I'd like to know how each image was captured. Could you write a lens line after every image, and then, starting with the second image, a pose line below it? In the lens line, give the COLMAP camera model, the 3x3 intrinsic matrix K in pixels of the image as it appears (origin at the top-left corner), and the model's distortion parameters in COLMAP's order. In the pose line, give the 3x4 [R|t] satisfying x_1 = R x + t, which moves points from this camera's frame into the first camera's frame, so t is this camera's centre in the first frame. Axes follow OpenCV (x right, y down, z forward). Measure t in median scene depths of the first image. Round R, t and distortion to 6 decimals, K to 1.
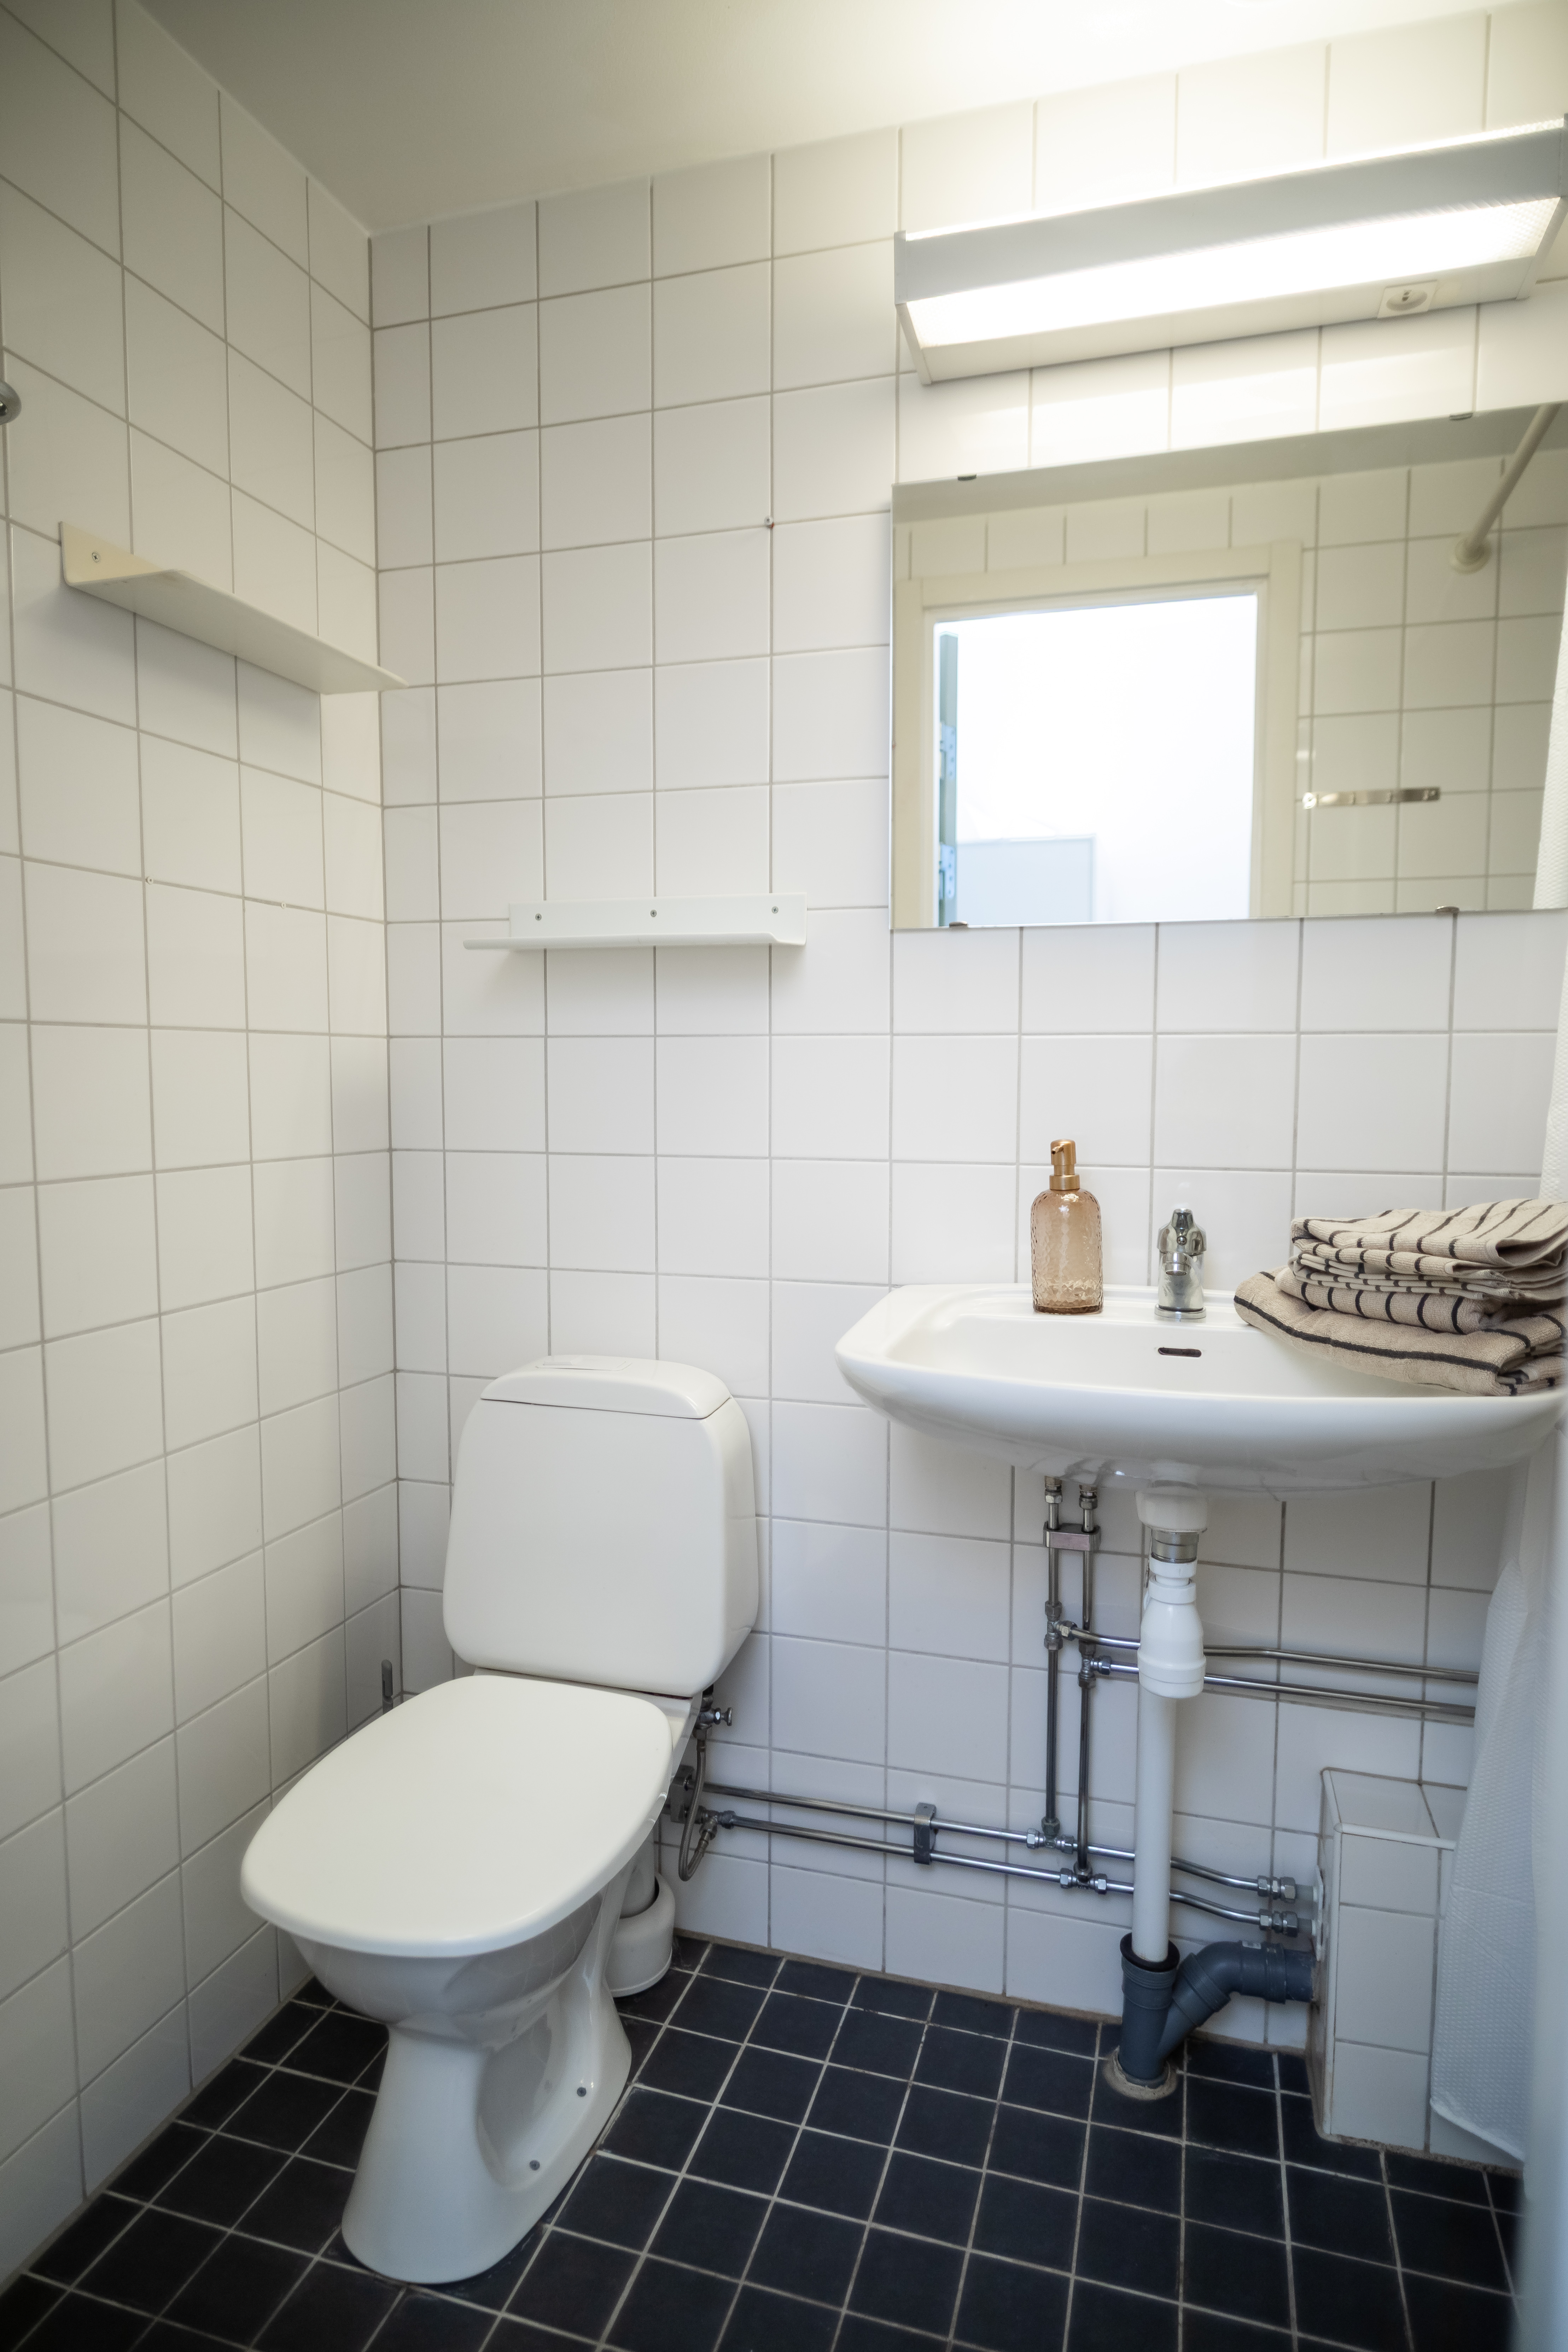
lens RADIAL K [[1337.1, 0, 783.9], [0, 1337.1, 1180.9], [0, 0, 1]] dist [-0.008148, -0.005050]
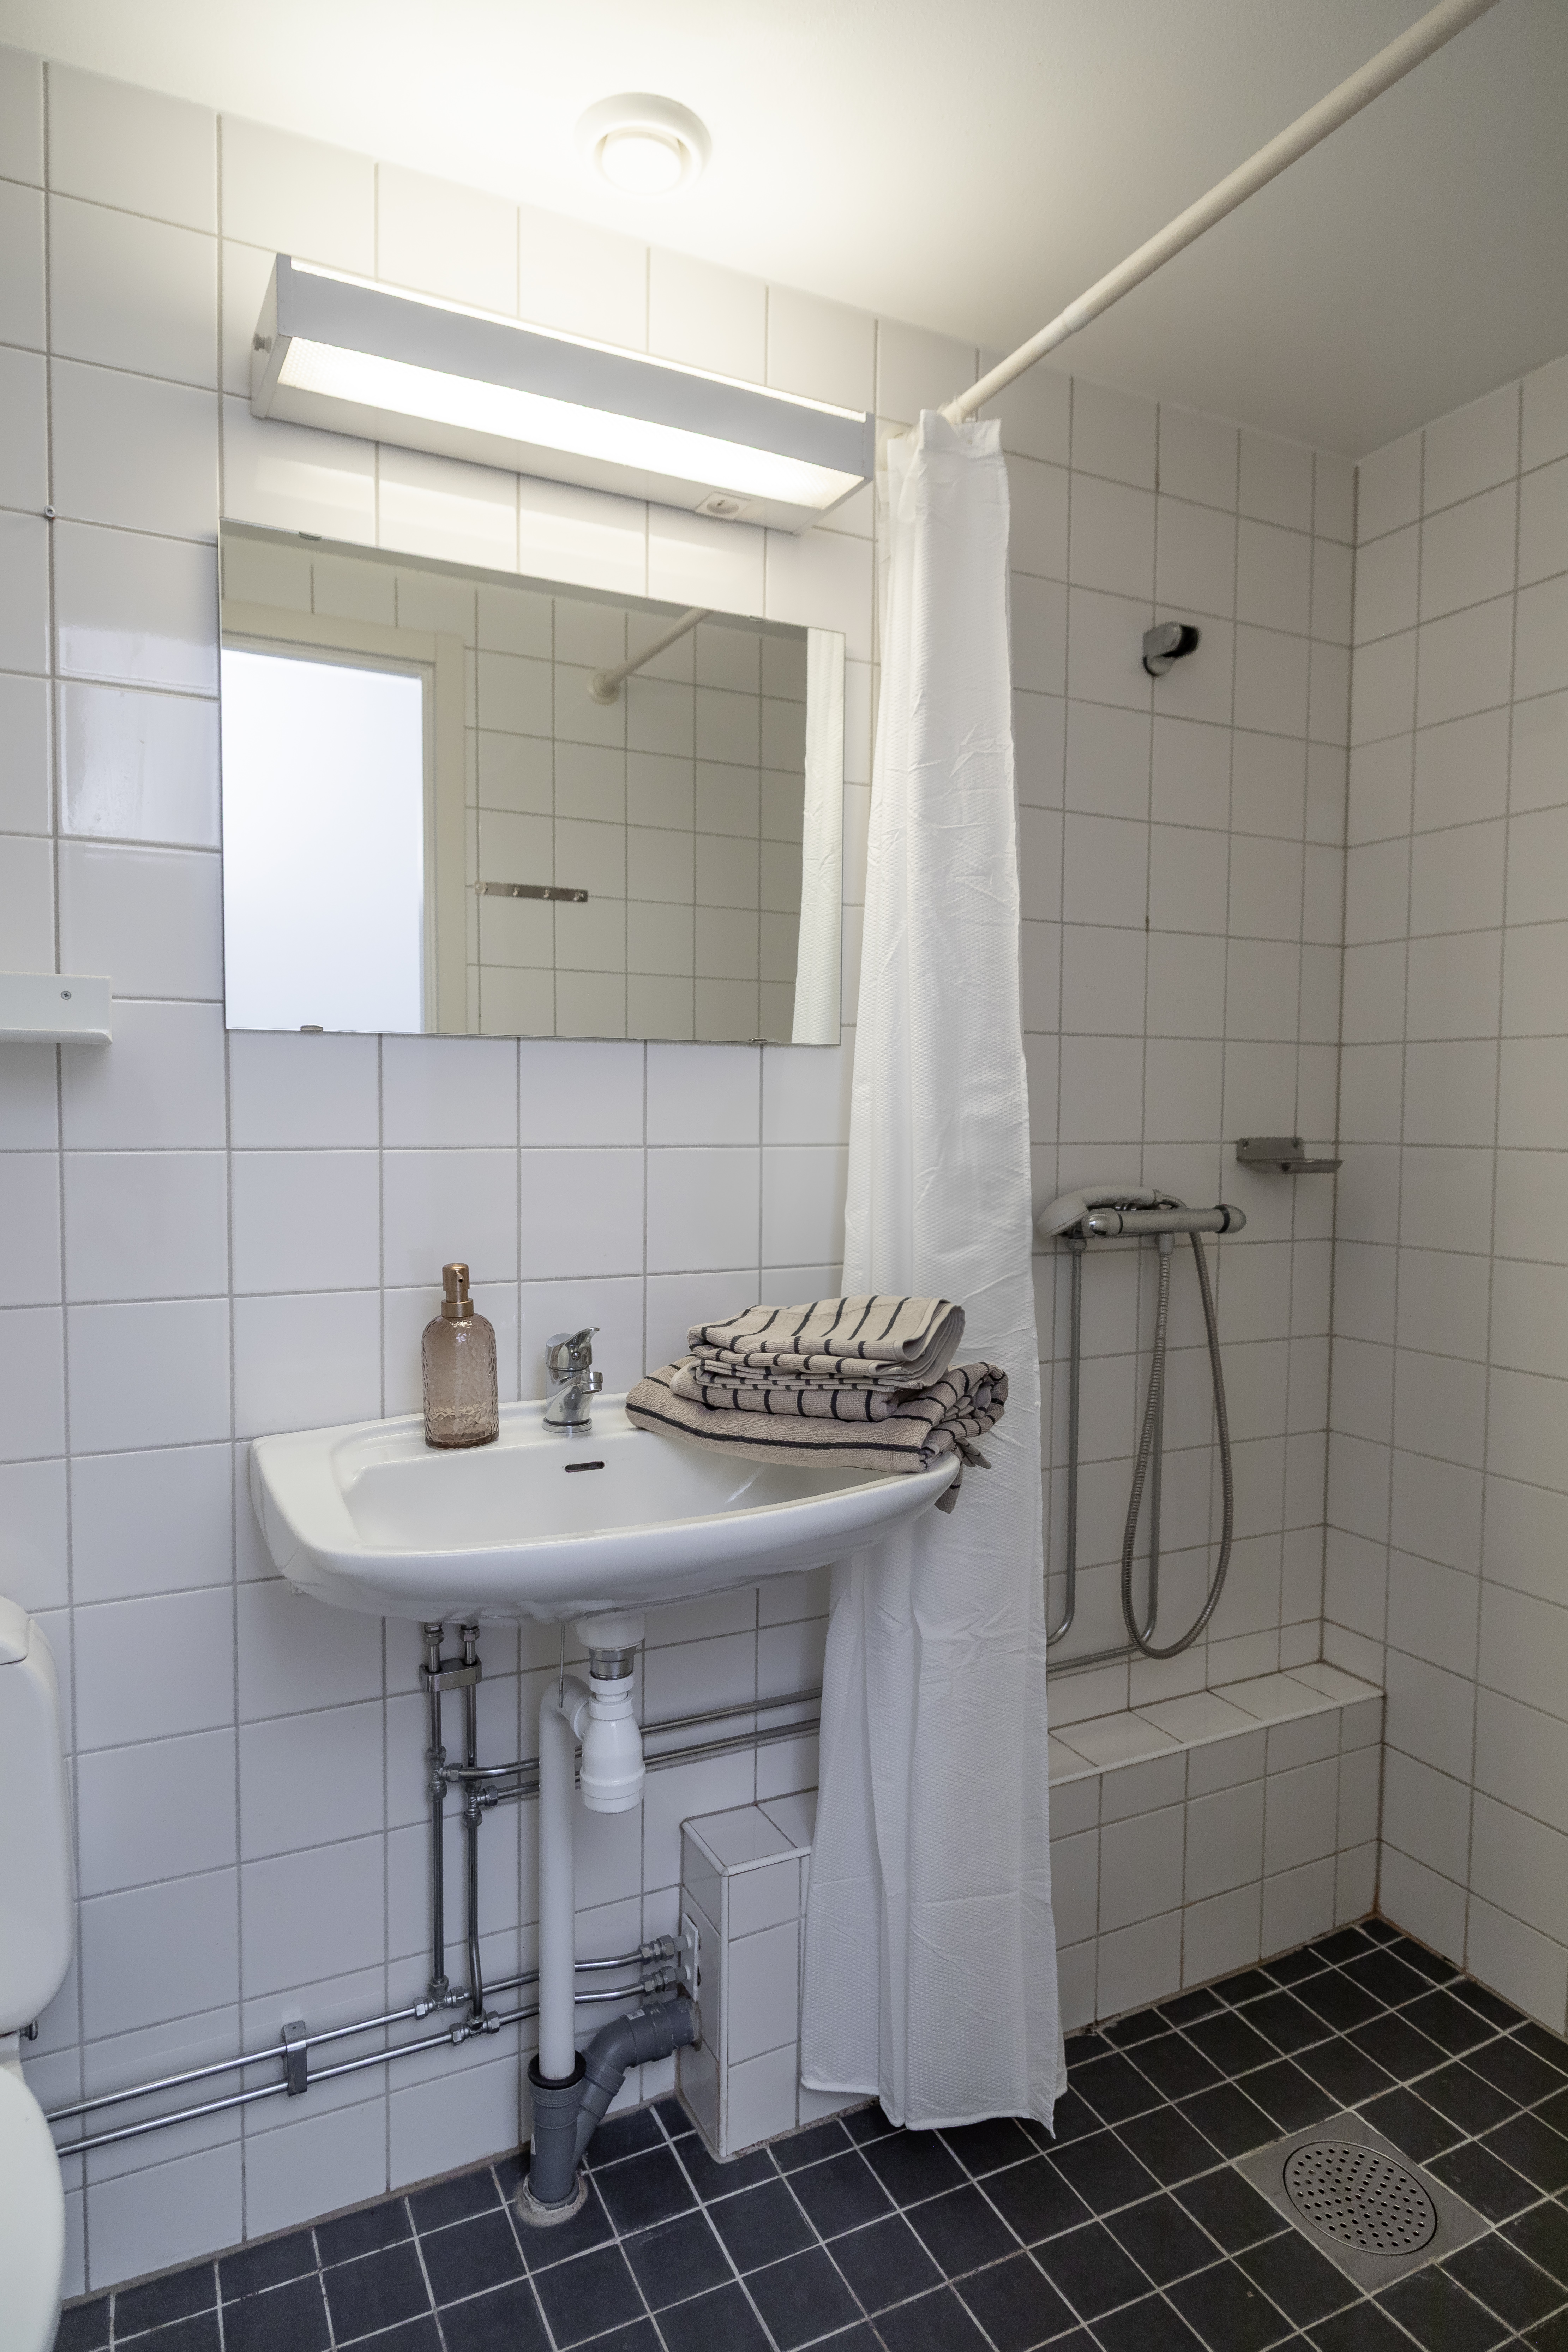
lens RADIAL K [[1337.2, 0, 785.0], [0, 1337.2, 1170.5], [0, 0, 1]] dist [-0.008148, -0.005050]
pose [[0.721861, -0.032213, 0.691288, -0.272371], [0.047778, 0.998852, -0.003346, -0.080992], [-0.690387, 0.035444, 0.722571, 0.142639]]
